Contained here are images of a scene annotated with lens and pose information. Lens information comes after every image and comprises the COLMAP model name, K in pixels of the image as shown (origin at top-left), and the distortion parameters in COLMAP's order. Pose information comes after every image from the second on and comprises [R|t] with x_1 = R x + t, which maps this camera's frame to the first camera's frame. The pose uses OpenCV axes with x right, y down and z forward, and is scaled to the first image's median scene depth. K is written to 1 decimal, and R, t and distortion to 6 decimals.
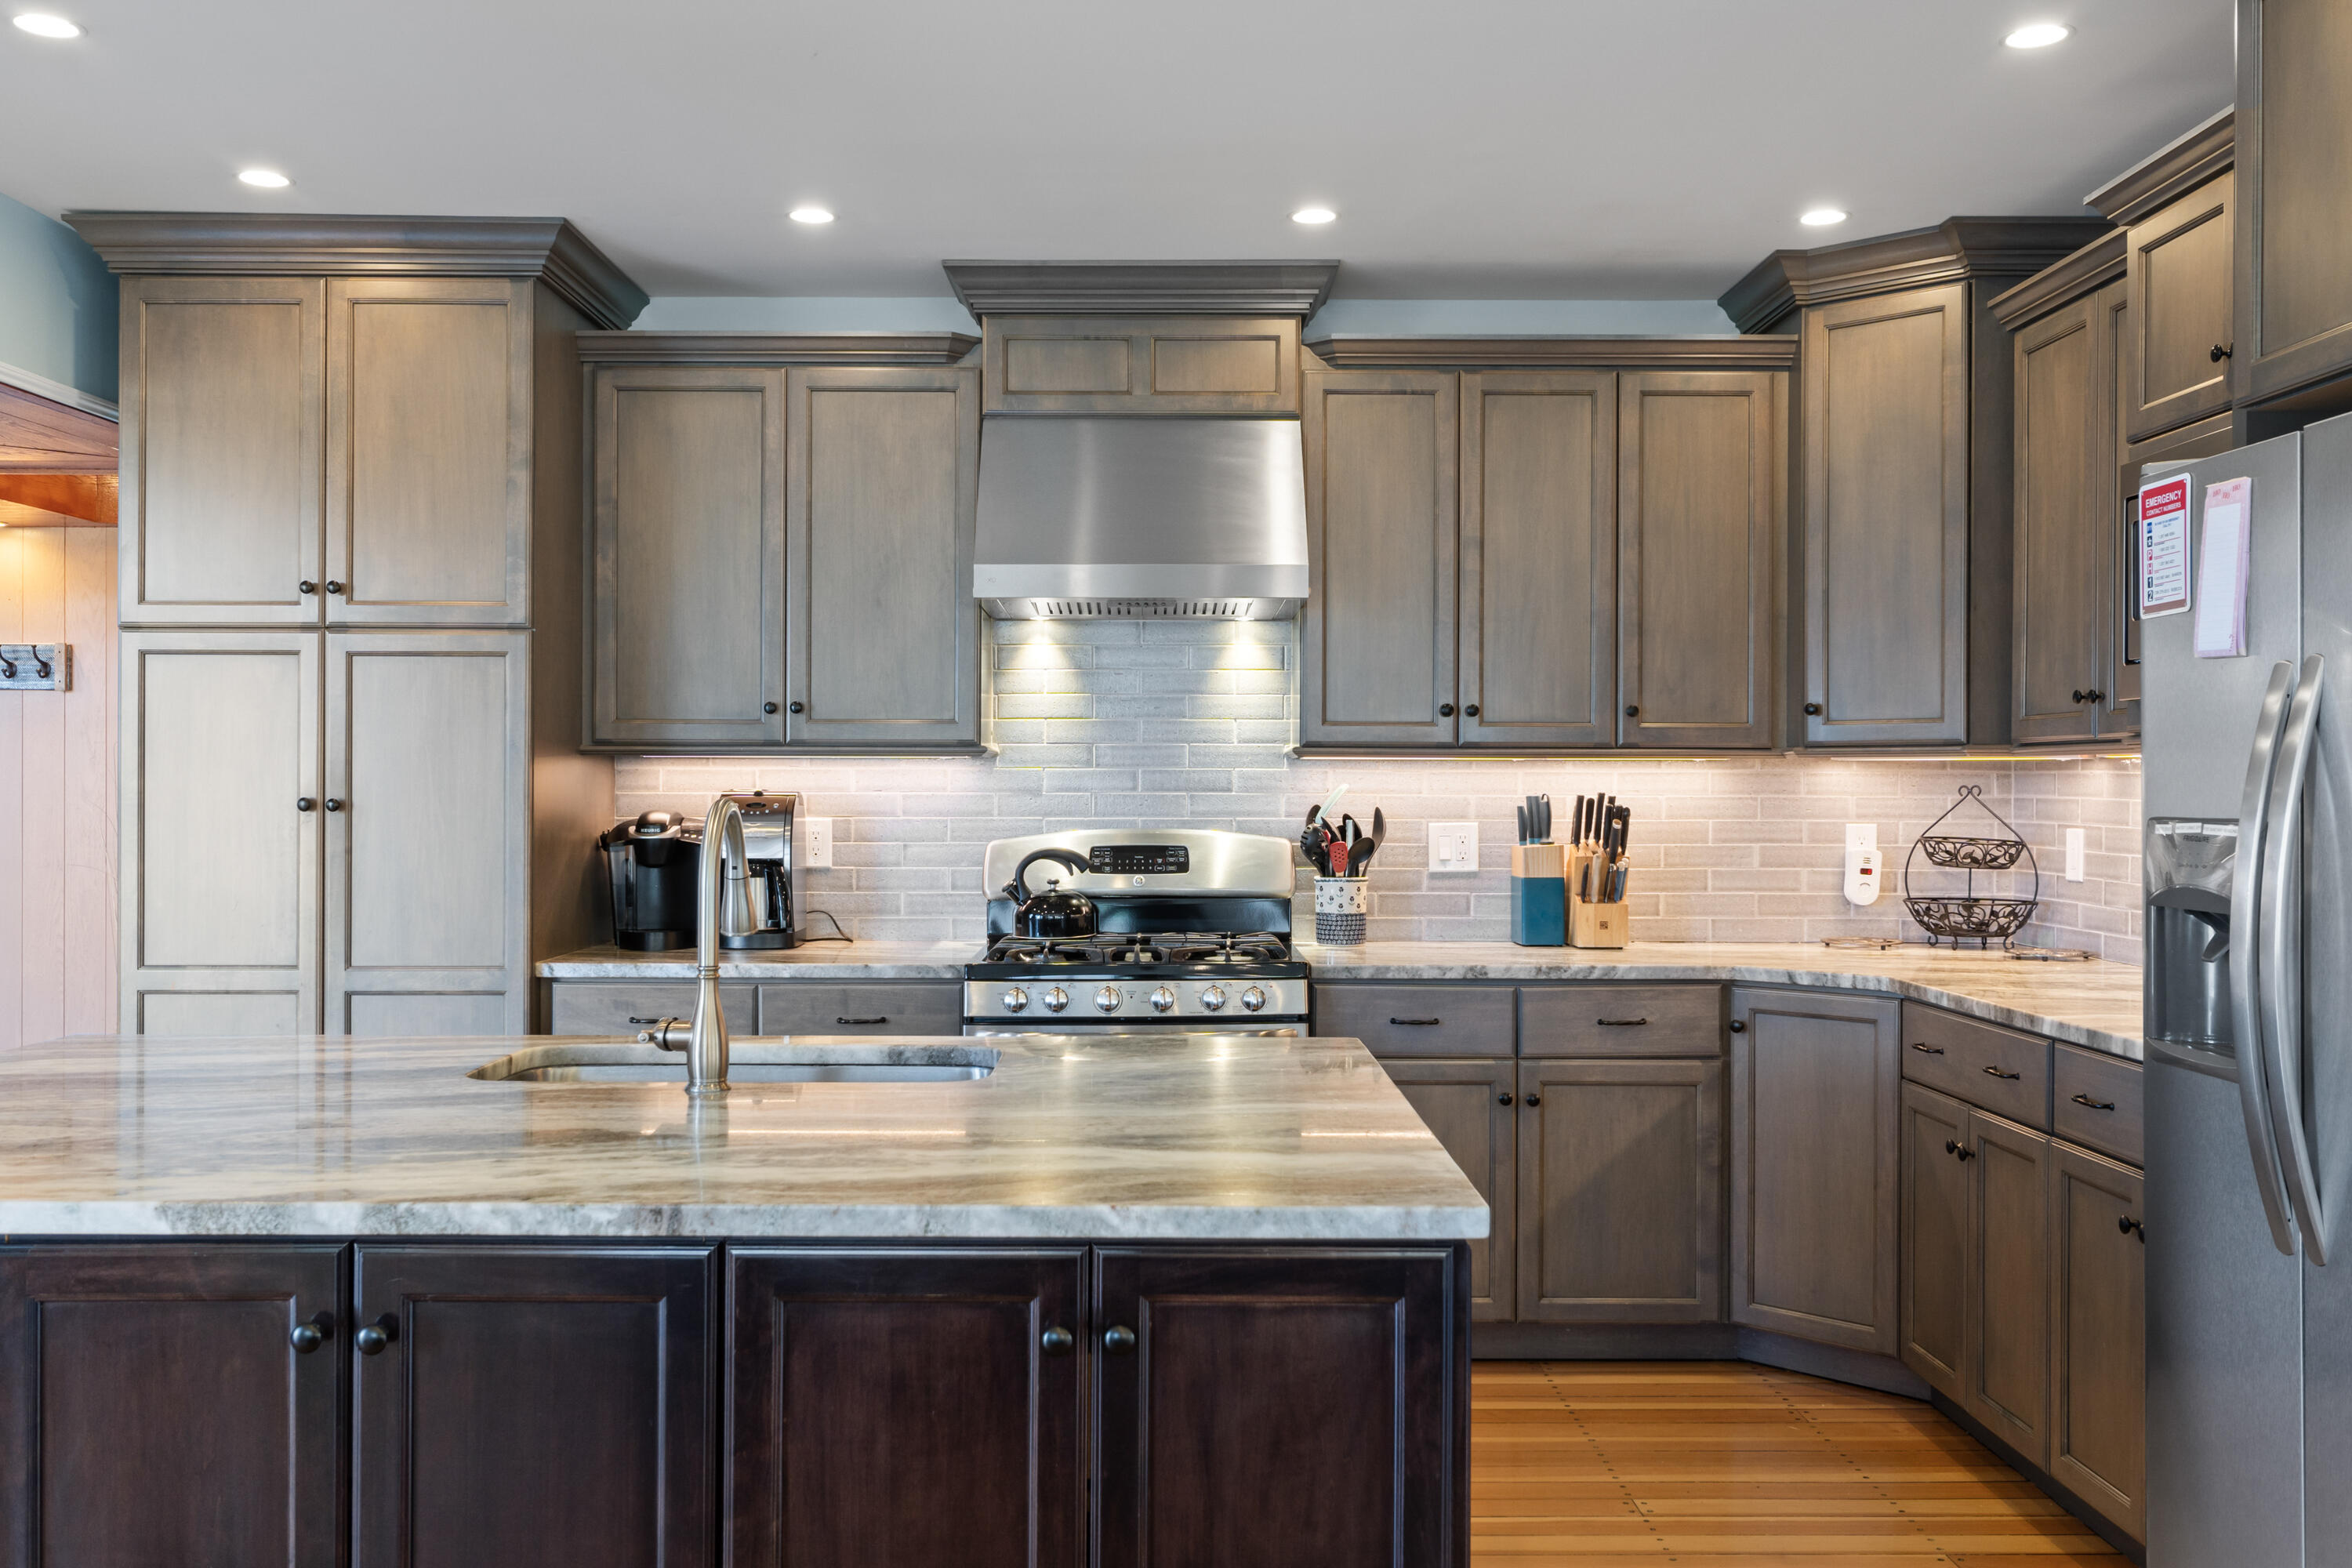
lens RADIAL K [[1977.3, 0, 1170.4], [0, 1977.3, 776.1], [0, 0, 1]] dist [-0.003737, -0.001015]
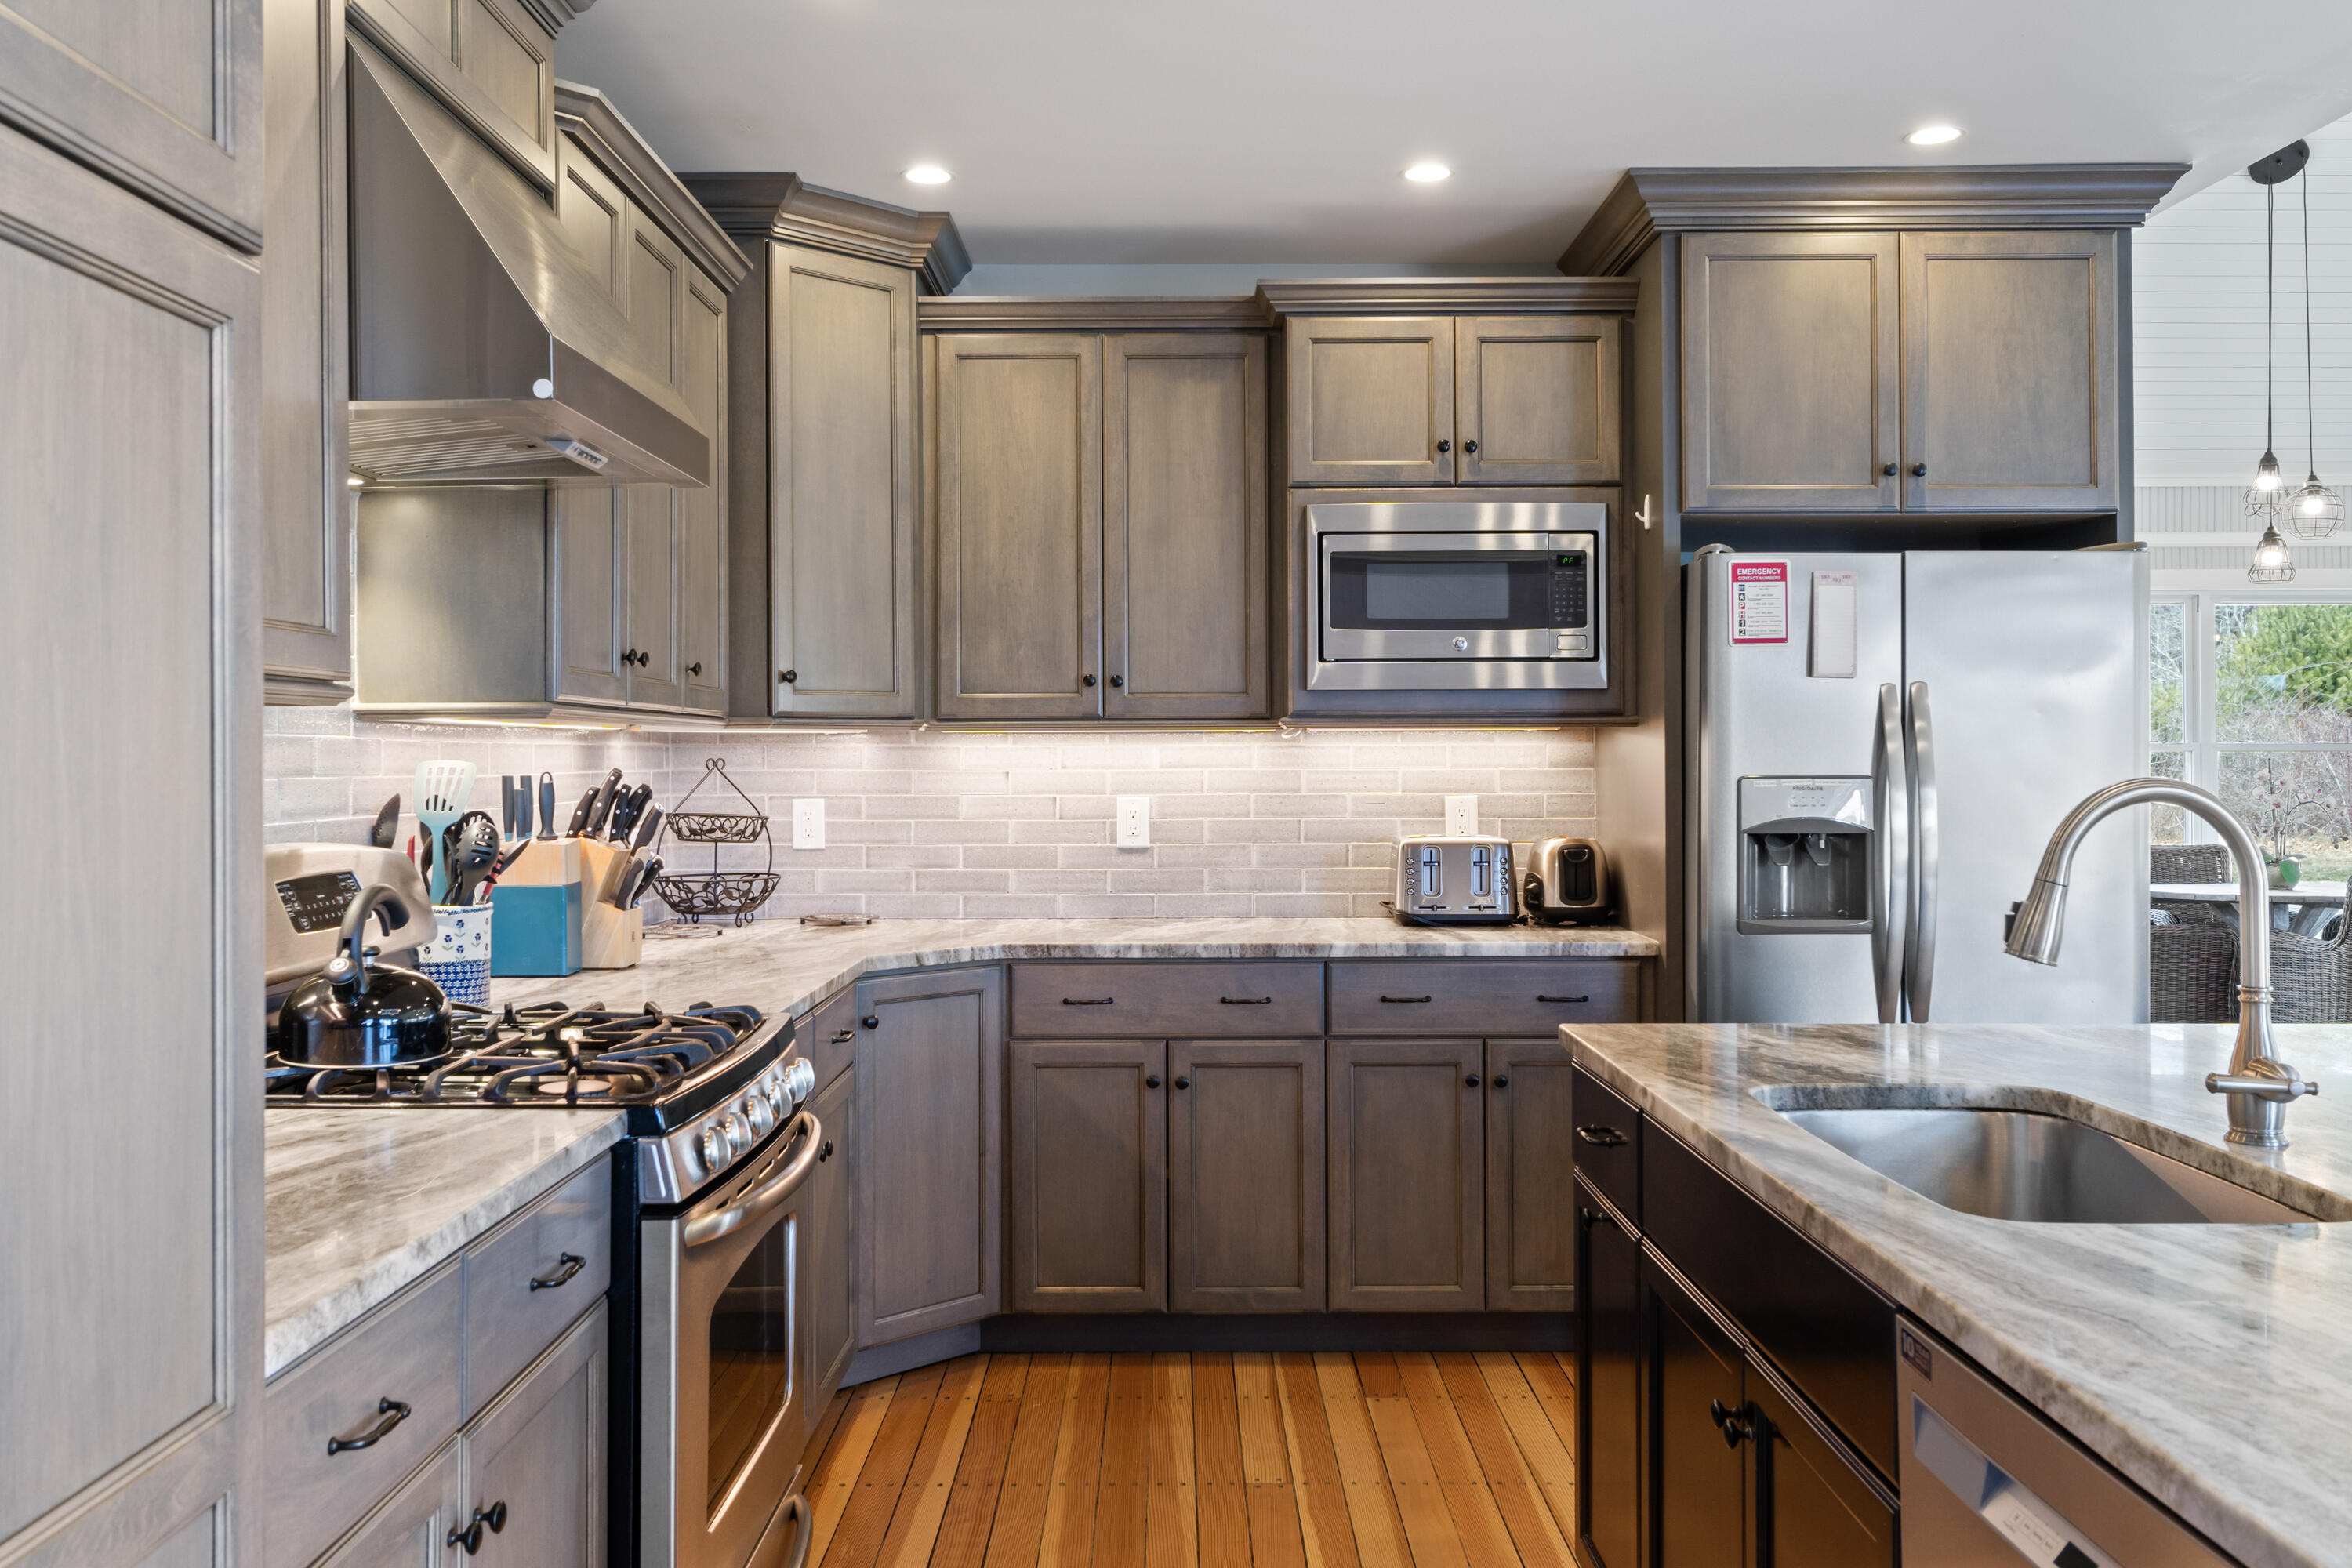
lens RADIAL K [[1977.3, 0, 1146.1], [0, 1977.3, 735.8], [0, 0, 1]] dist [-0.003737, -0.001015]
pose [[0.019946, 0.005064, 0.999788, -0.590886], [0.000630, 0.999987, -0.005078, -0.001402], [-0.999801, 0.000731, 0.019942, 0.805522]]
